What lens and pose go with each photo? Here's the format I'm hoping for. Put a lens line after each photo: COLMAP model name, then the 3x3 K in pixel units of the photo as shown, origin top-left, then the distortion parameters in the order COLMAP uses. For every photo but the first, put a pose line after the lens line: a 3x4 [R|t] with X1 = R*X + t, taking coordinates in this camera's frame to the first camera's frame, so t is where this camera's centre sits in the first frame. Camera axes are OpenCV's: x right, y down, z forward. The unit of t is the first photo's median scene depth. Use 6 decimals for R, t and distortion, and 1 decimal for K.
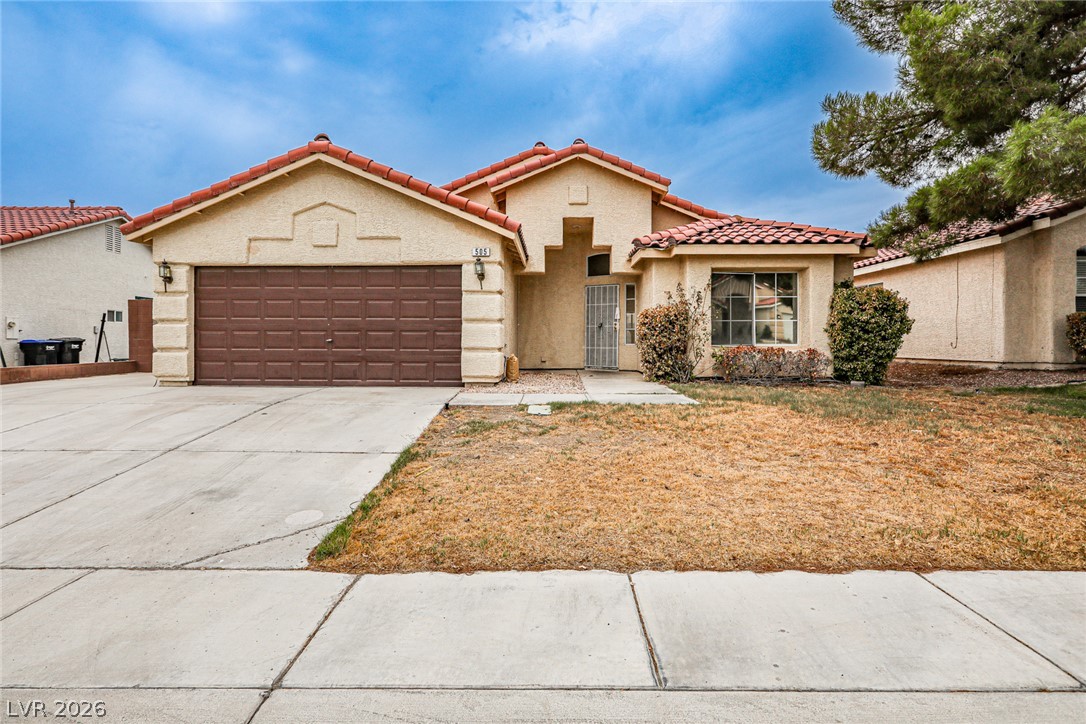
lens RADIAL K [[545.8, 0, 538.8], [0, 545.8, 355.4], [0, 0, 1]] dist [-0.006021, 0.000078]
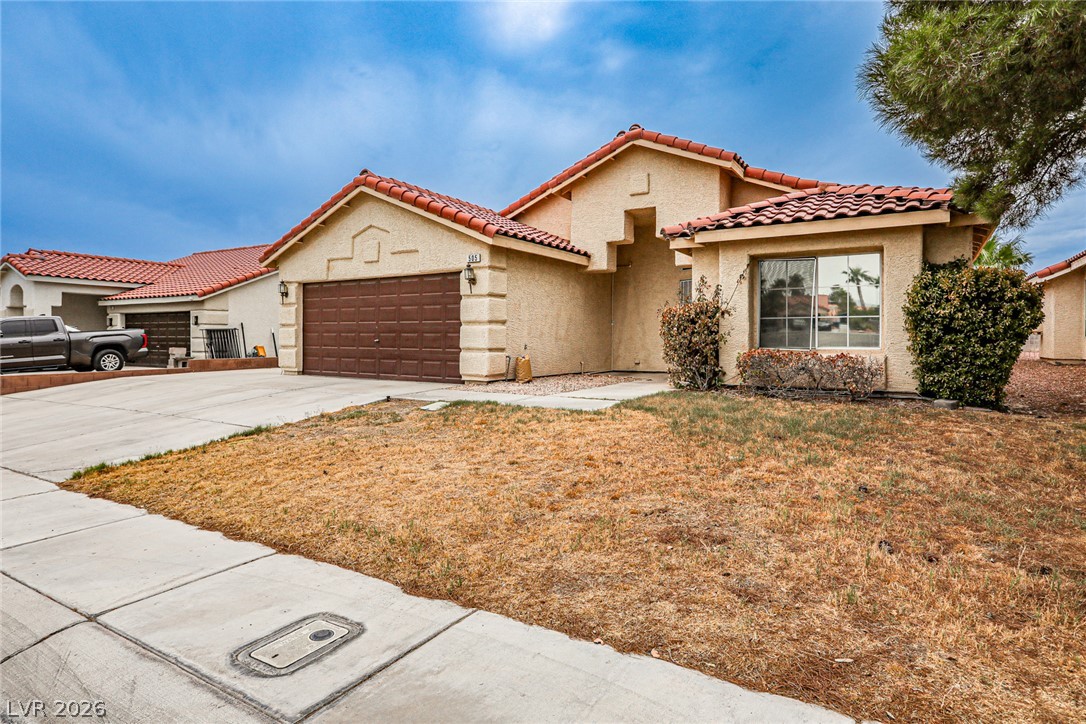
lens RADIAL K [[590.6, 0, 545.0], [0, 590.6, 355.7], [0, 0, 1]] dist [0.001114, 0.000069]
pose [[0.864534, 0.016484, -0.502304, 0.580772], [-0.015882, 0.999859, 0.005478, -0.007656], [0.502324, 0.003242, 0.864673, 0.070155]]
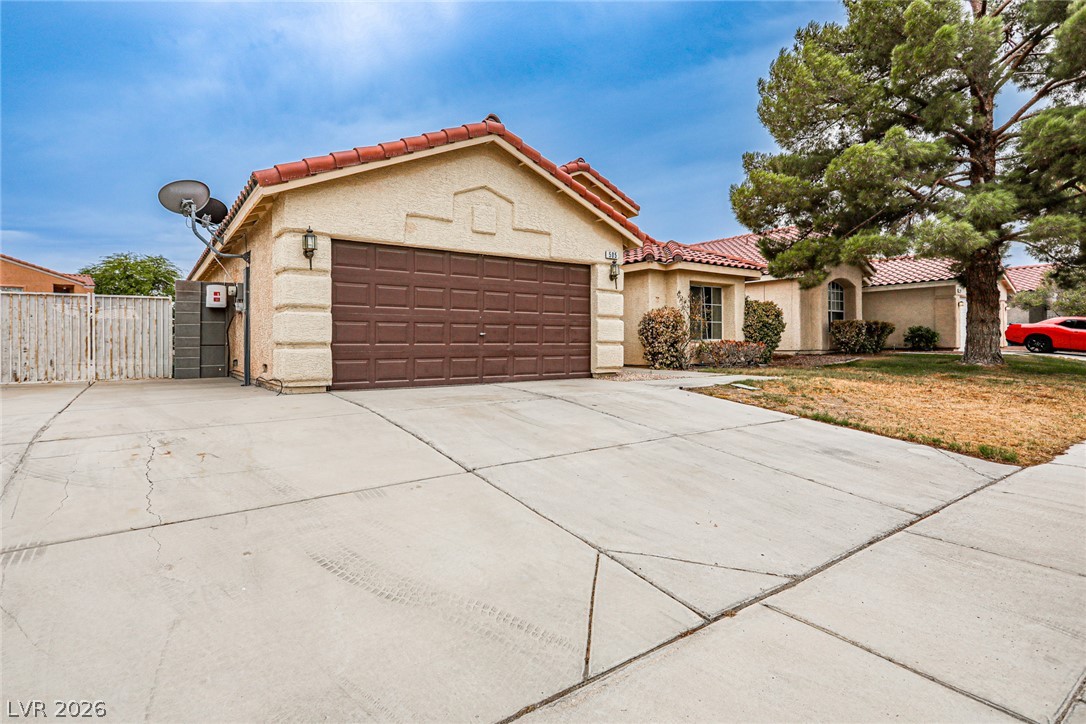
lens RADIAL K [[545.8, 0, 549.4], [0, 545.8, 352.7], [0, 0, 1]] dist [-0.006021, 0.000078]
pose [[0.799118, -0.015279, 0.600981, -0.851770], [0.019498, 0.999810, -0.000508, 0.006714], [-0.600858, 0.012124, 0.799263, 0.185865]]
